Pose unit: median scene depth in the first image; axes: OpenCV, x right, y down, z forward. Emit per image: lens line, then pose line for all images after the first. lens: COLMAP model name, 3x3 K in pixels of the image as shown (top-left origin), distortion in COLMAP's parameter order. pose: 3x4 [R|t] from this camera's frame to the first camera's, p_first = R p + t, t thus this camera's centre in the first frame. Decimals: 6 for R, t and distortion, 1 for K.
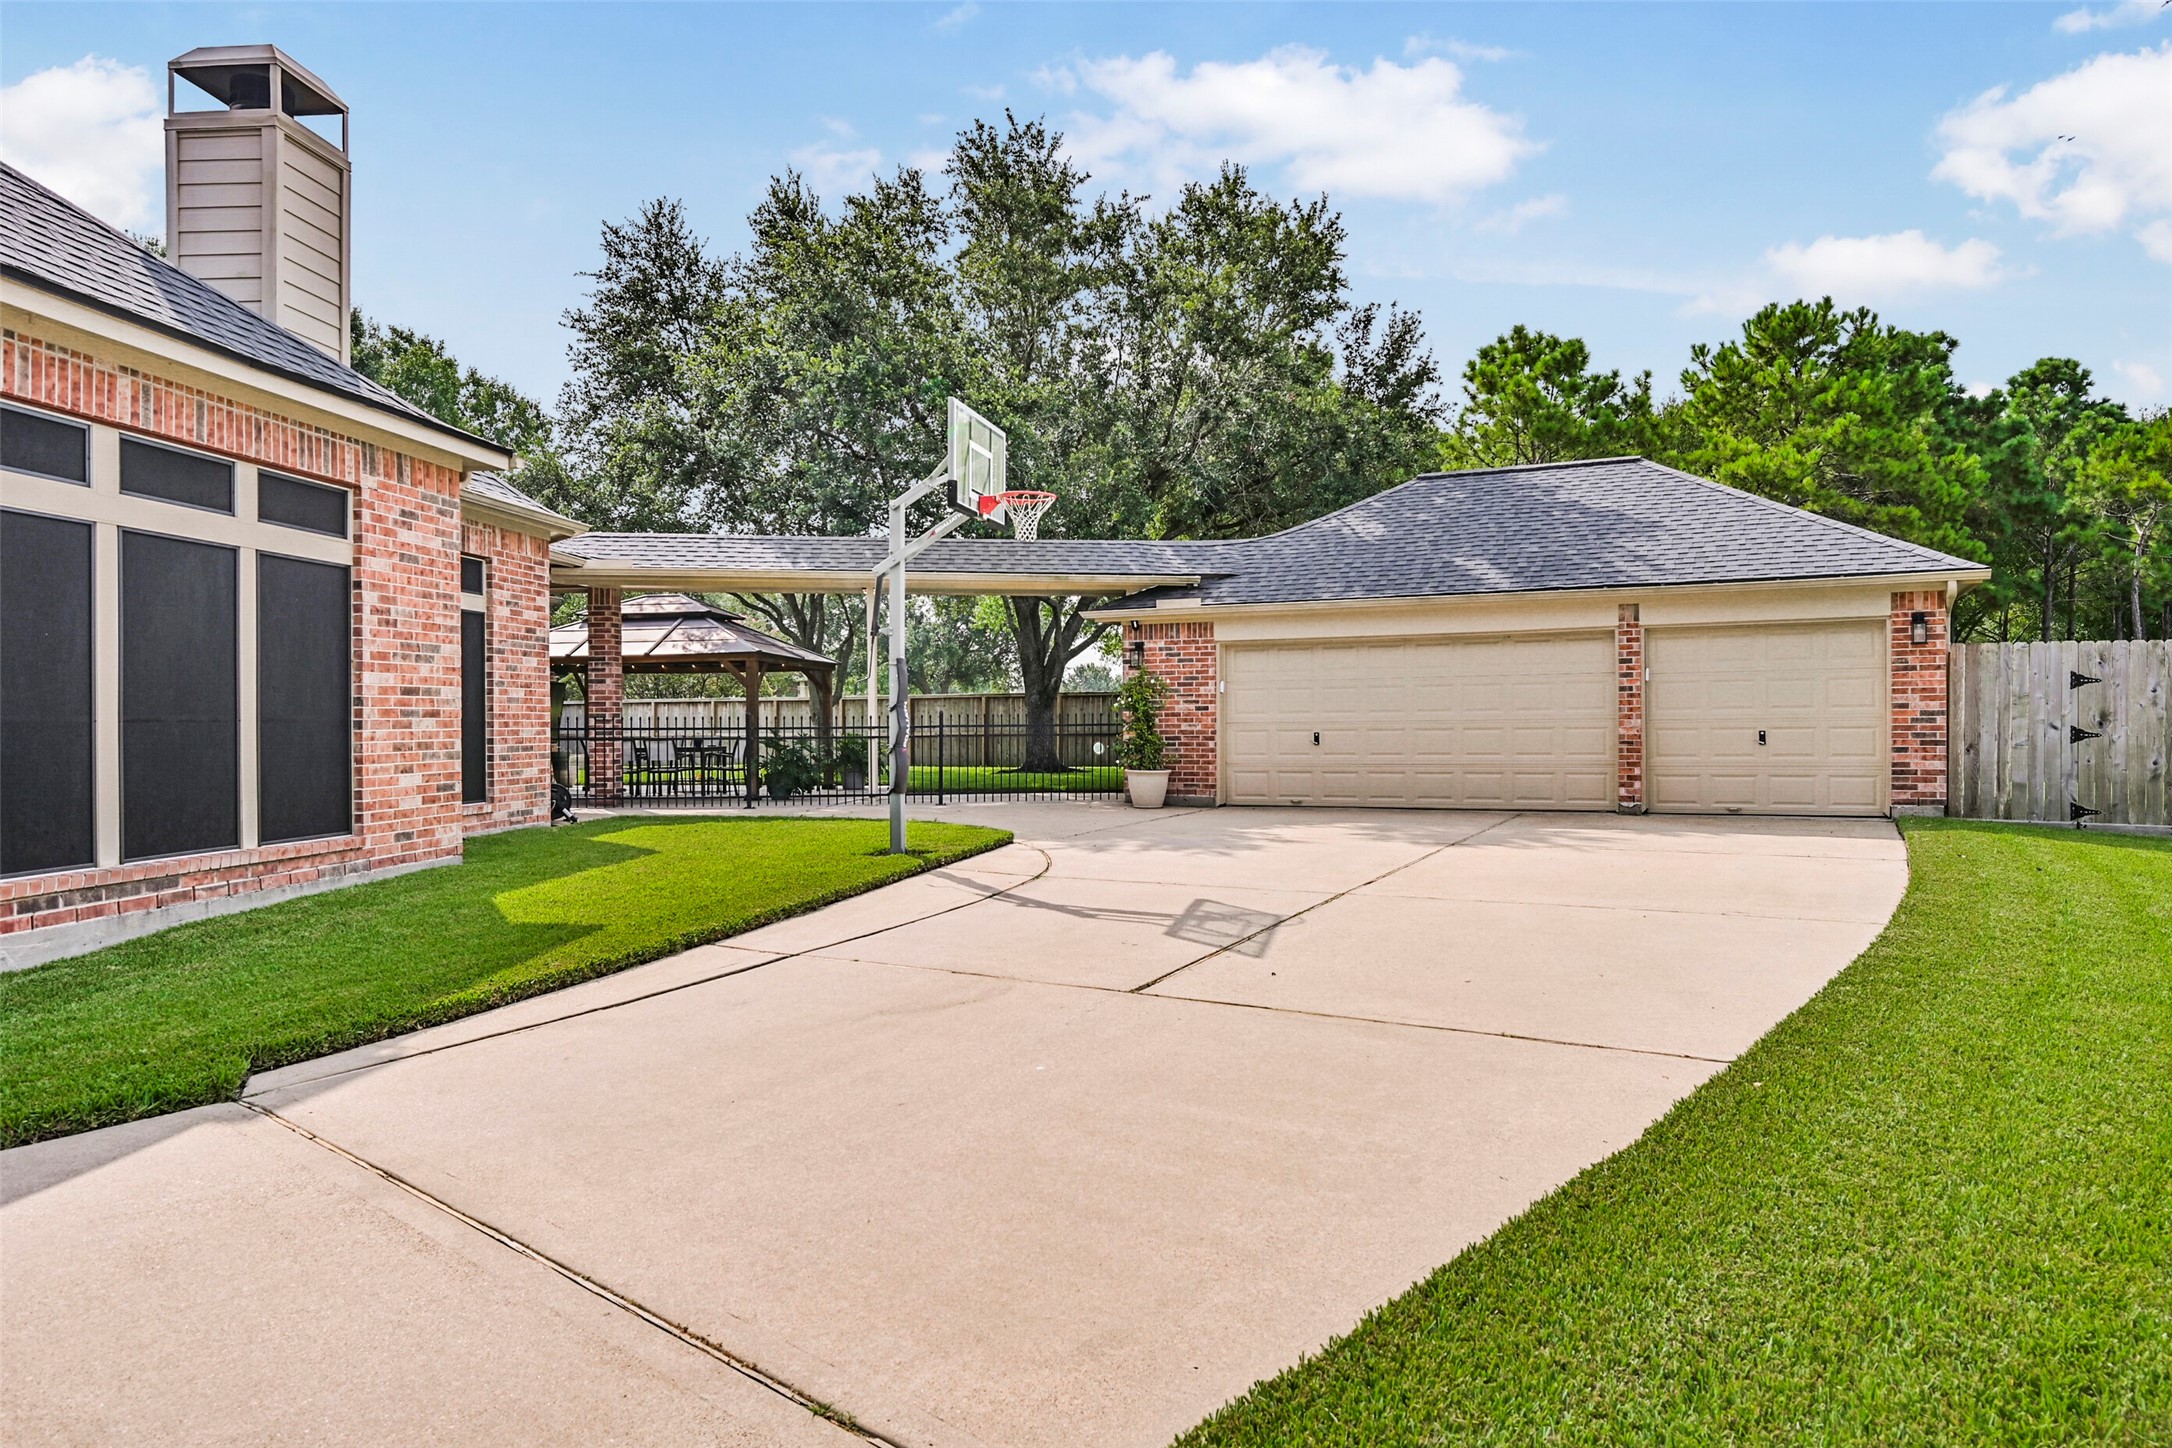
lens RADIAL K [[1367.6, 0, 1081.4], [0, 1367.6, 715.3], [0, 0, 1]] dist [0.002597, -0.002759]
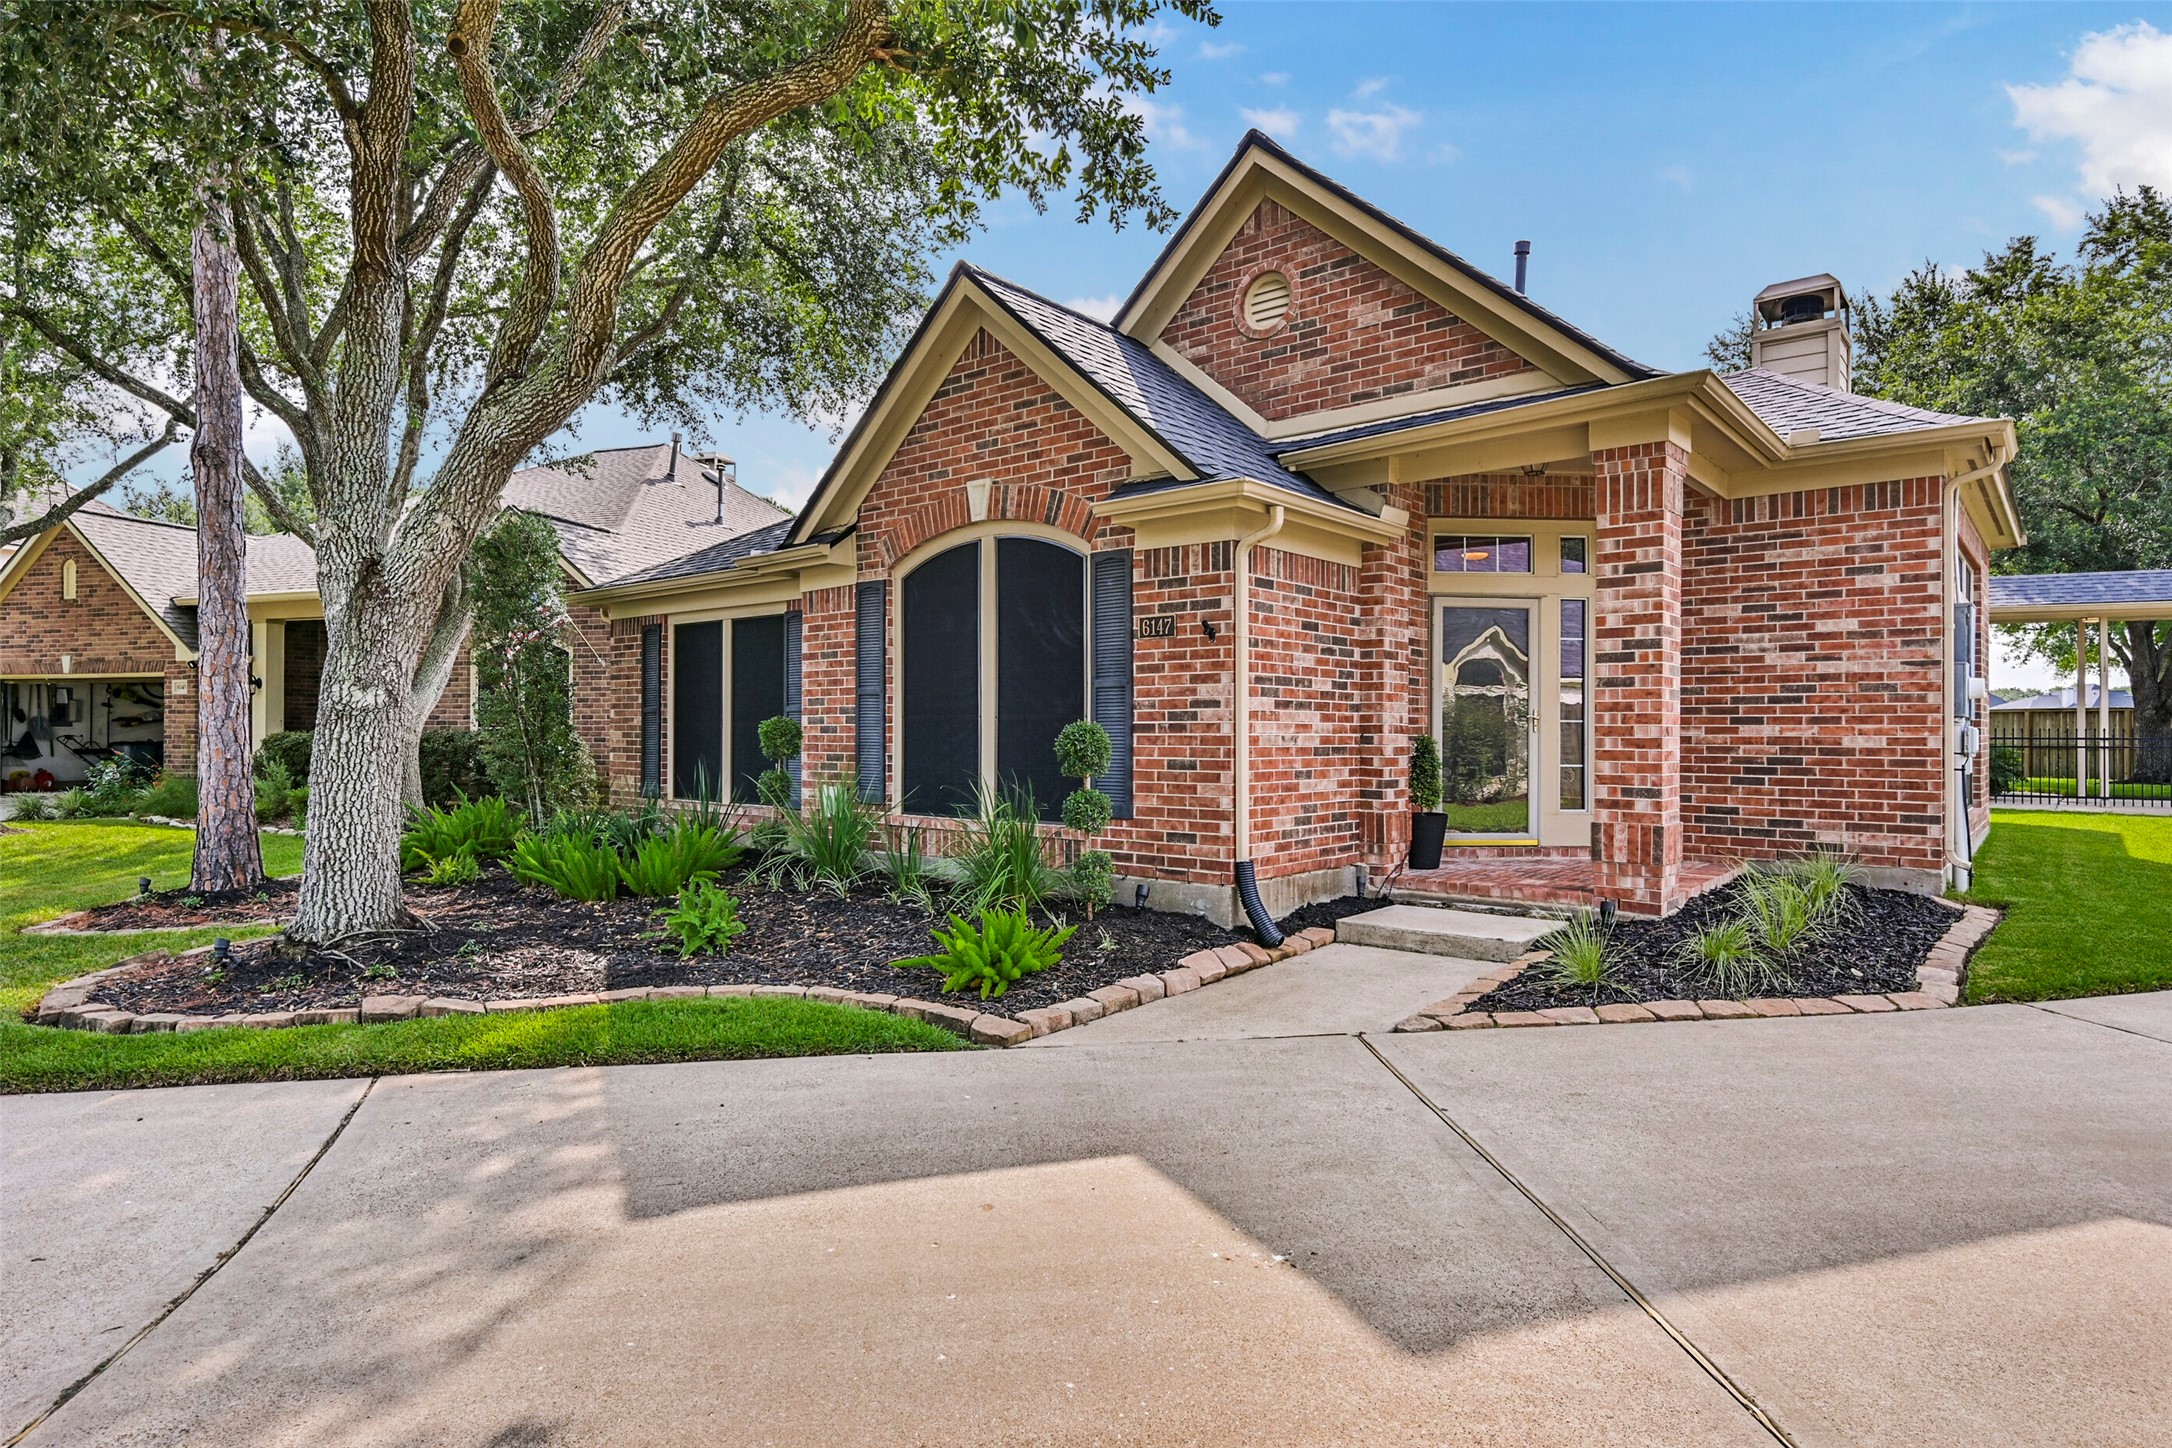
lens RADIAL K [[1155.0, 0, 1092.9], [0, 1155.0, 722.1], [0, 0, 1]] dist [-0.001697, -0.002036]
pose [[0.827420, 0.005426, -0.561558, -0.138315], [-0.006919, 0.999976, -0.000532, 0.000545], [0.561541, 0.004326, 0.827437, -0.122043]]
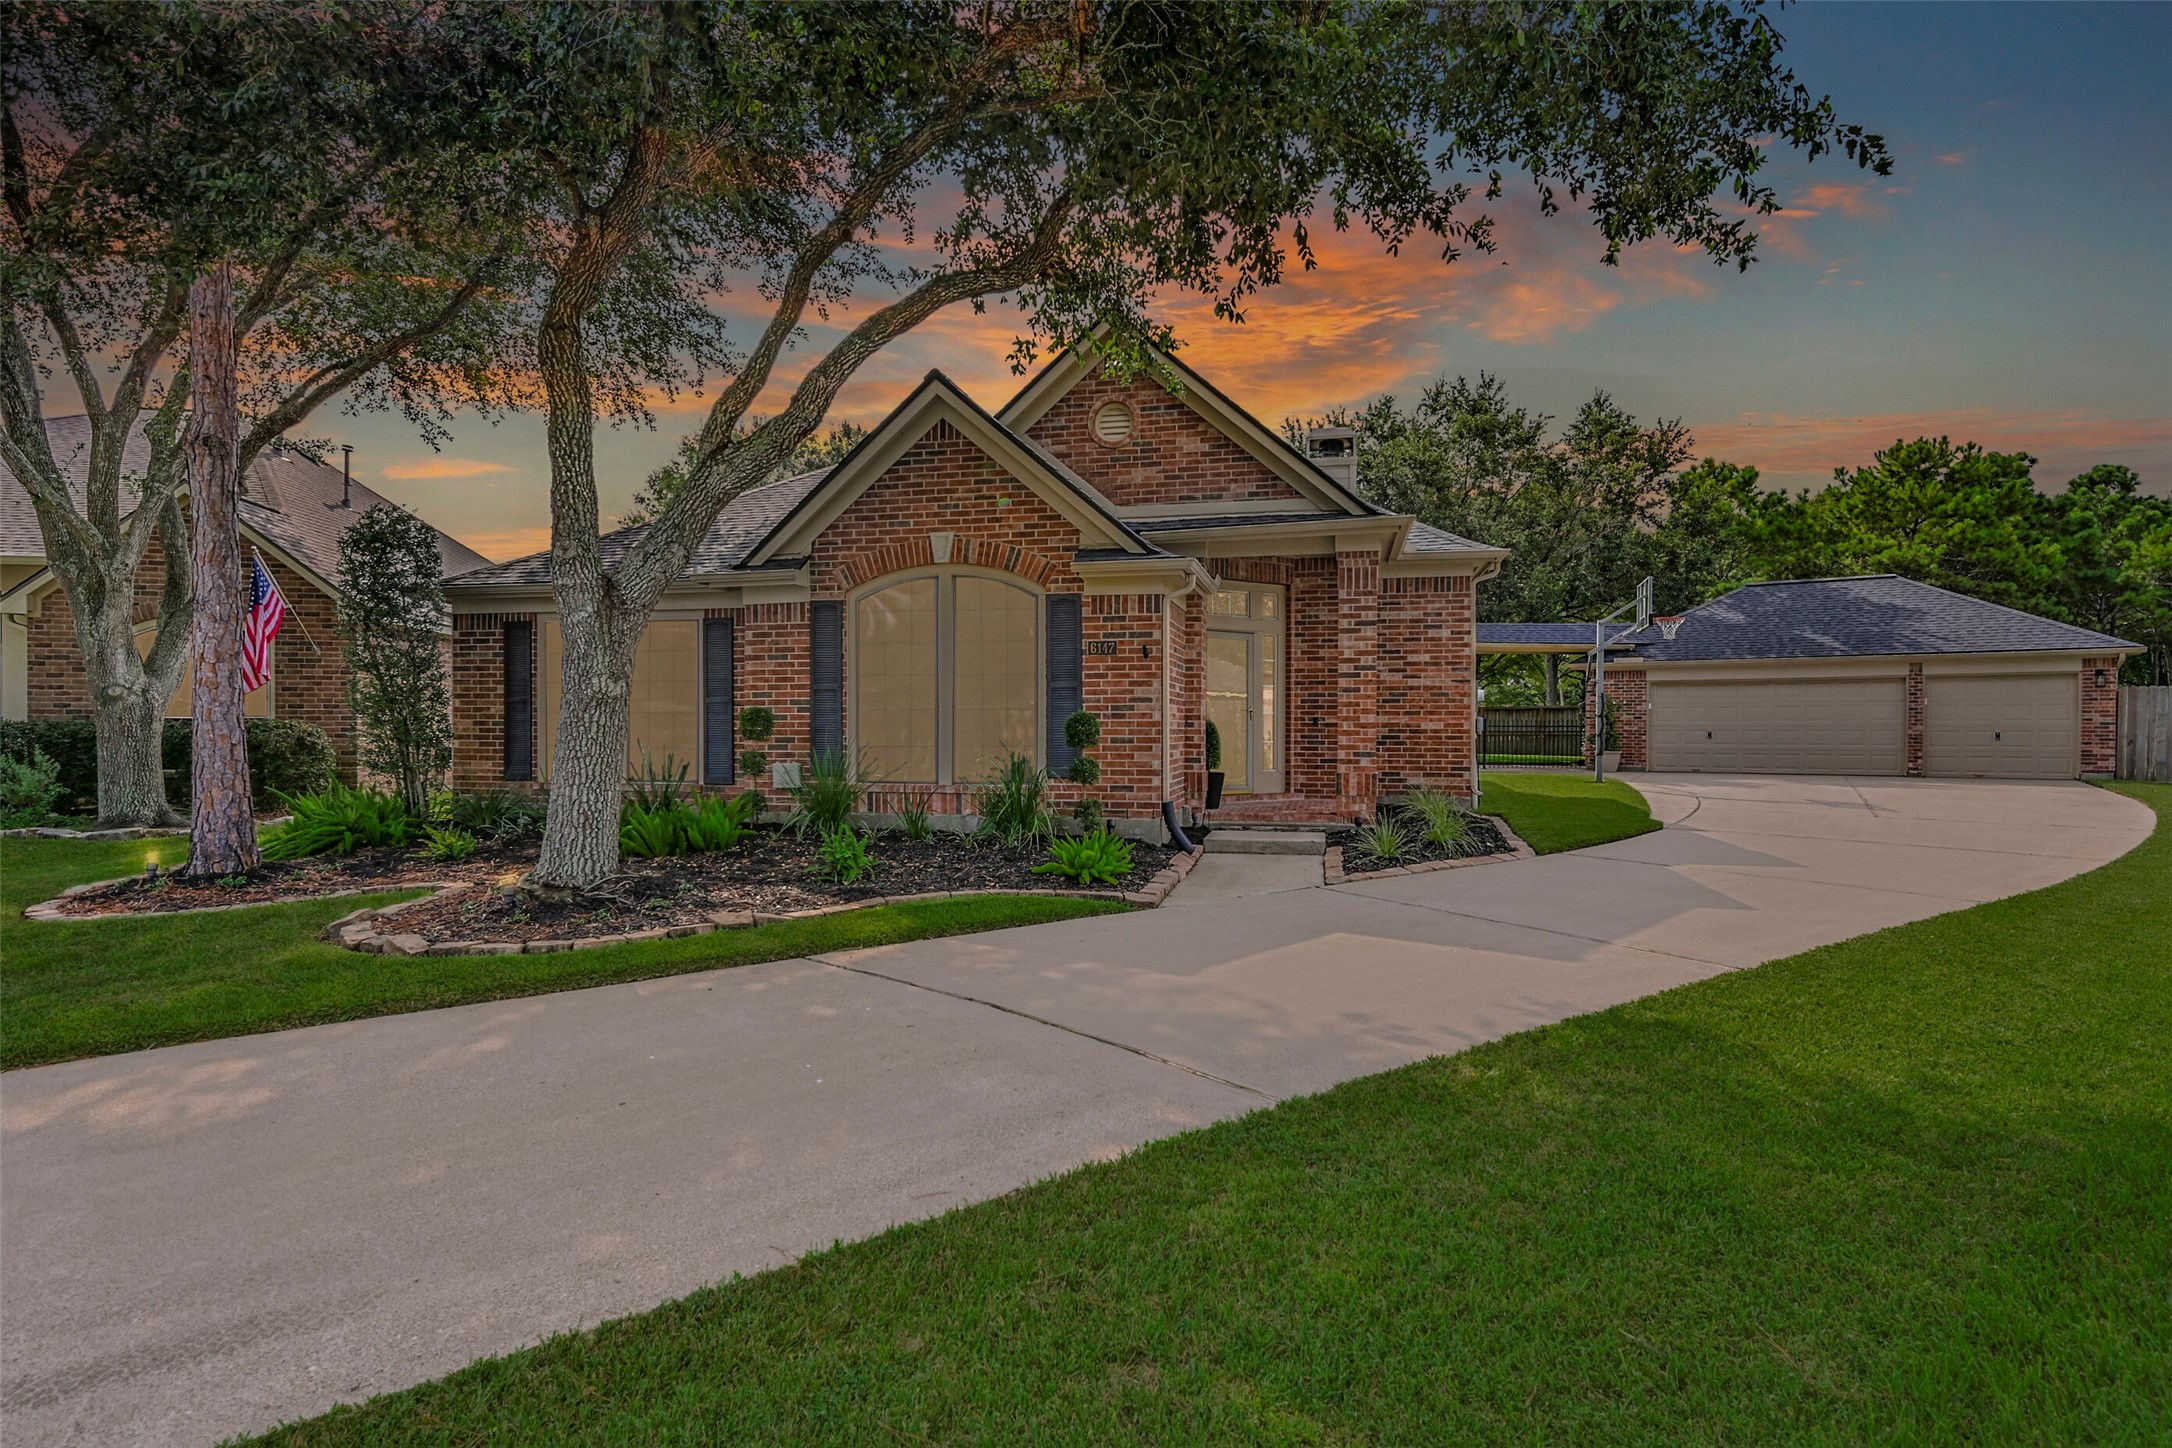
lens RADIAL K [[1040.8, 0, 1090.3], [0, 1040.8, 732.5], [0, 0, 1]] dist [-0.002041, 0.000044]
pose [[0.991241, 0.010348, -0.131662, -0.207619], [-0.008980, 0.999899, 0.010978, 0.002678], [0.131763, -0.009700, 0.991234, -0.214701]]
